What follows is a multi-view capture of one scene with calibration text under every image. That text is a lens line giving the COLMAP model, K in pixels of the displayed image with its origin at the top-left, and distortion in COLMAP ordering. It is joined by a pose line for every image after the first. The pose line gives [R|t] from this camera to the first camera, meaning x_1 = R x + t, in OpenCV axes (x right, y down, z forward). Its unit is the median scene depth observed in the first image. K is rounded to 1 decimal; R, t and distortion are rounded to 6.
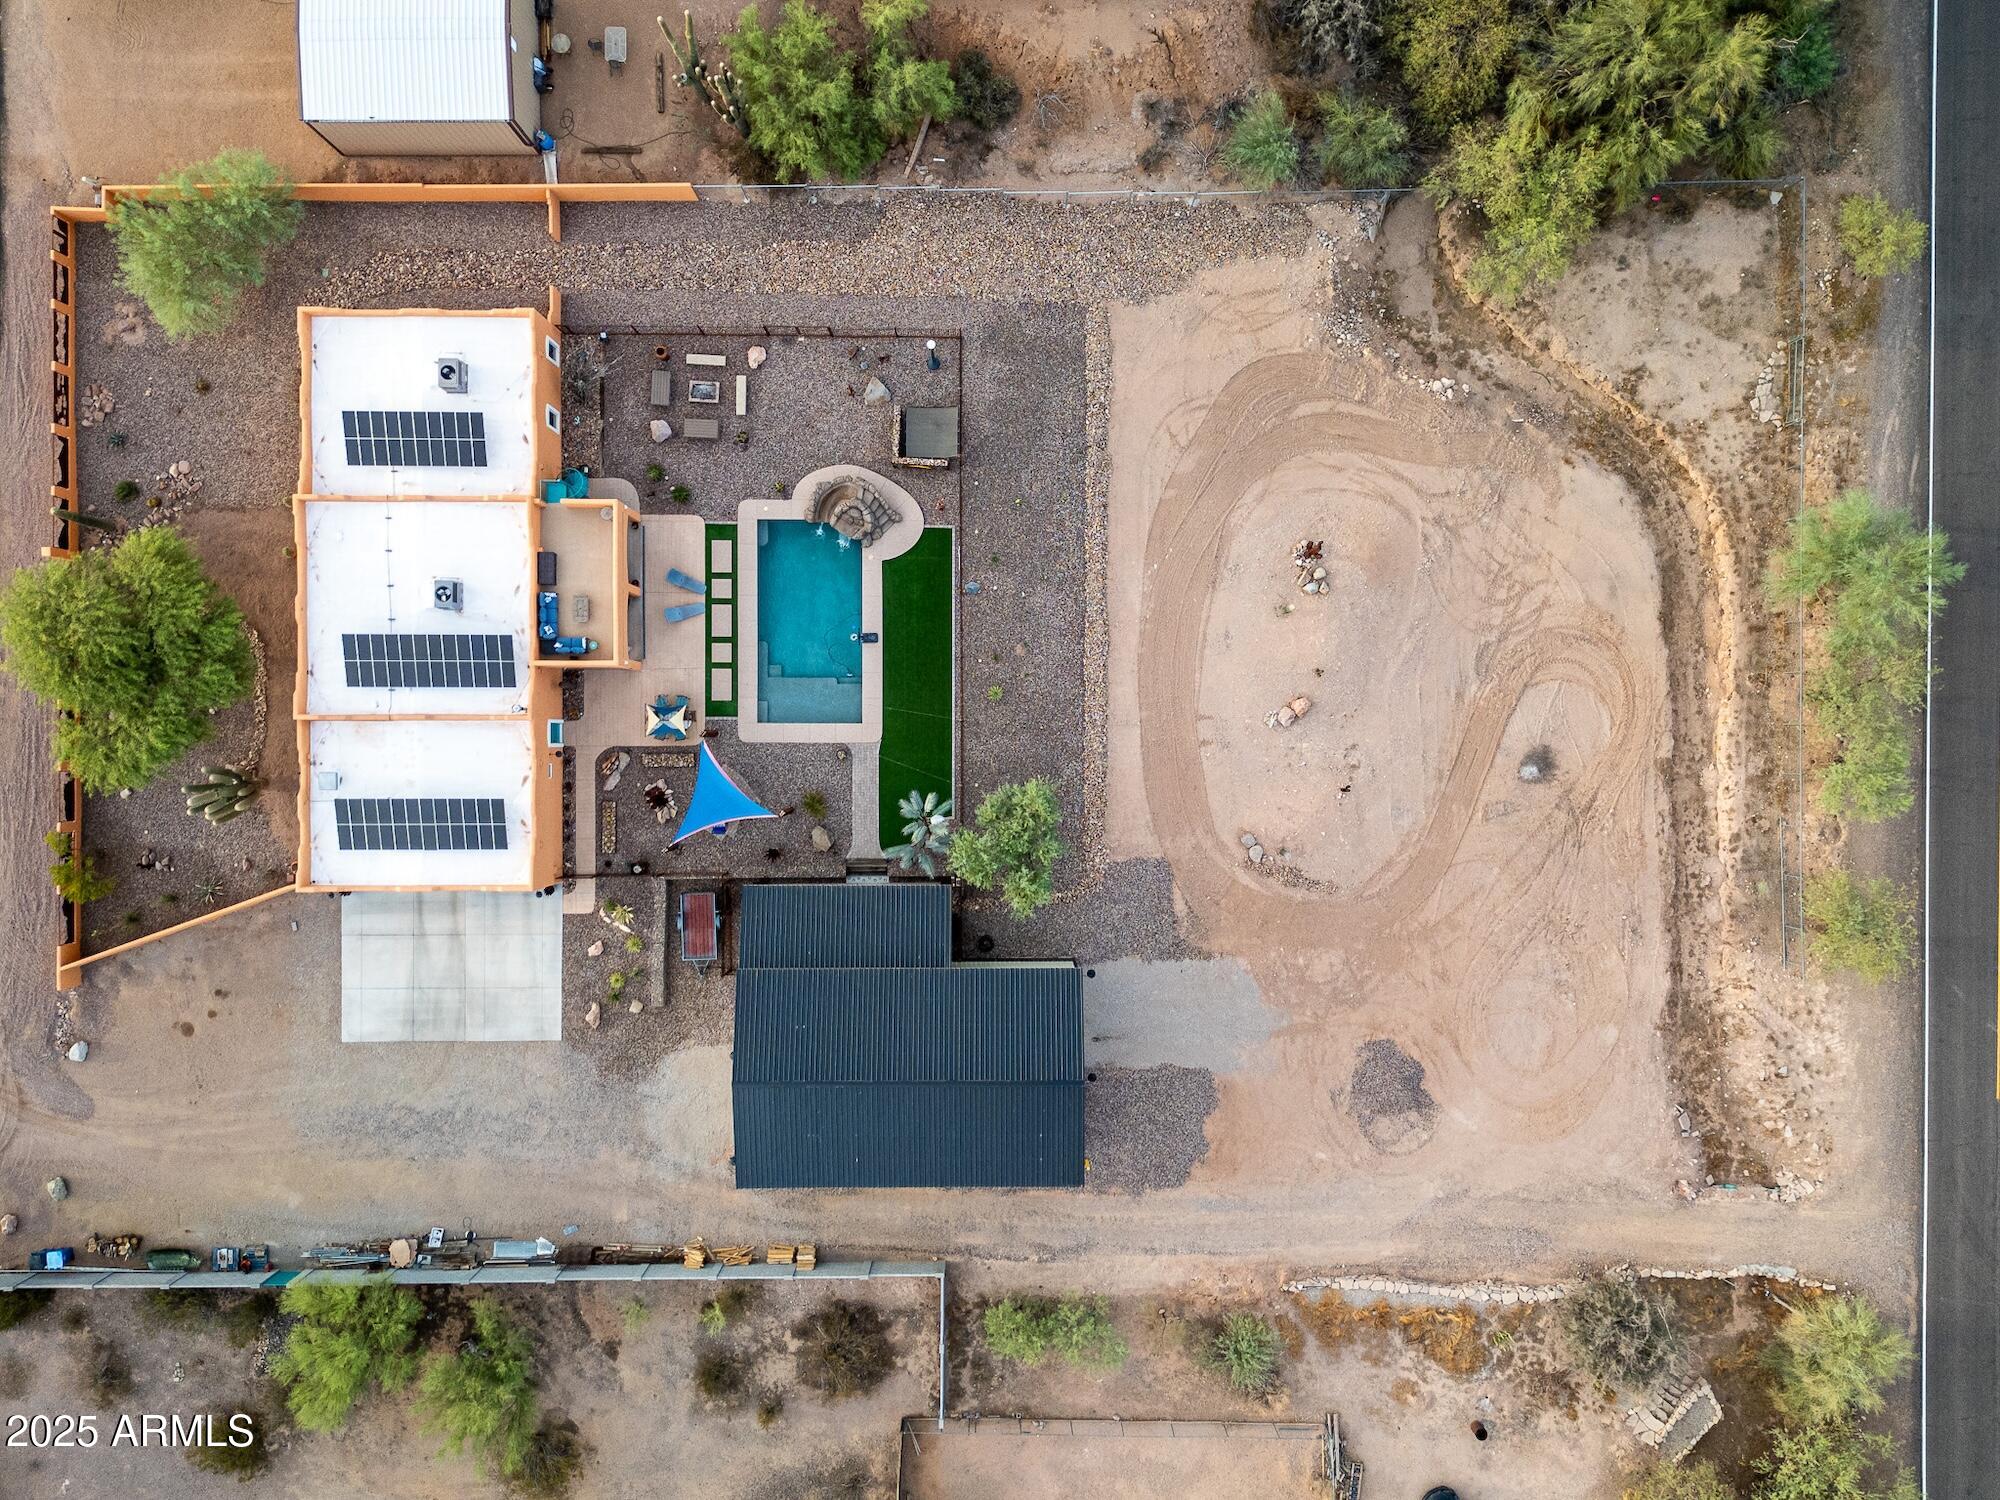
lens RADIAL K [[1551.6, 0, 997.7], [0, 1551.6, 733.9], [0, 0, 1]] dist [0.061514, -0.056740]
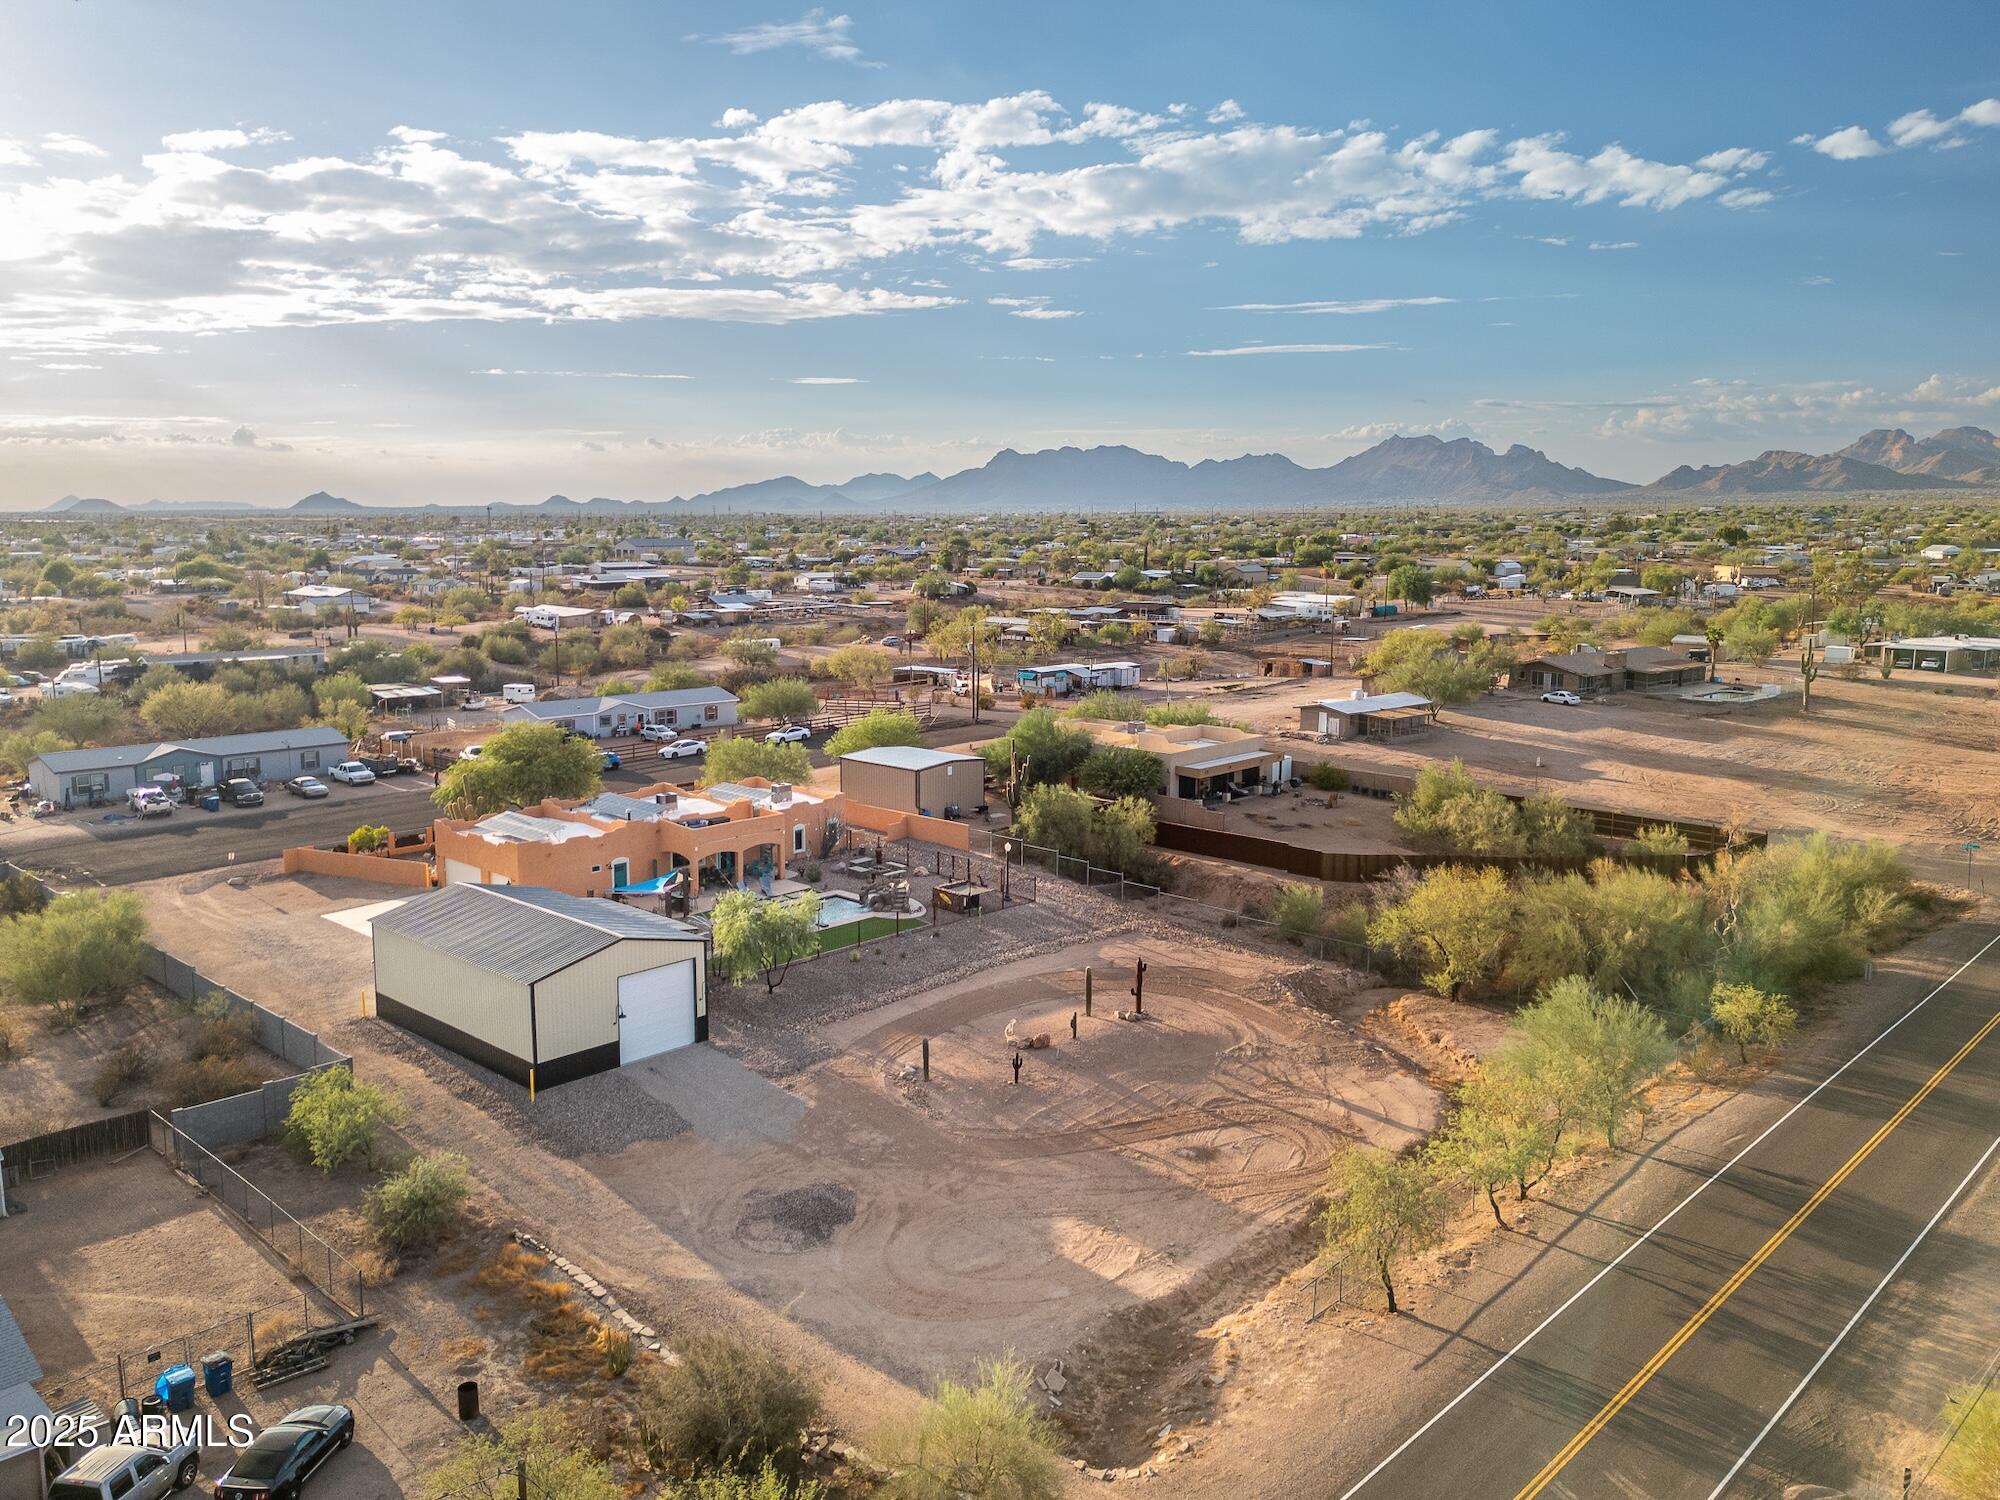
lens RADIAL K [[1551.6, 0, 997.7], [0, 1551.6, 733.9], [0, 0, 1]] dist [0.061514, -0.056740]
pose [[0.722880, 0.103803, -0.683132, 0.846012], [-0.690892, 0.093429, -0.716895, 0.712586], [-0.010592, 0.990200, 0.139255, 0.648818]]
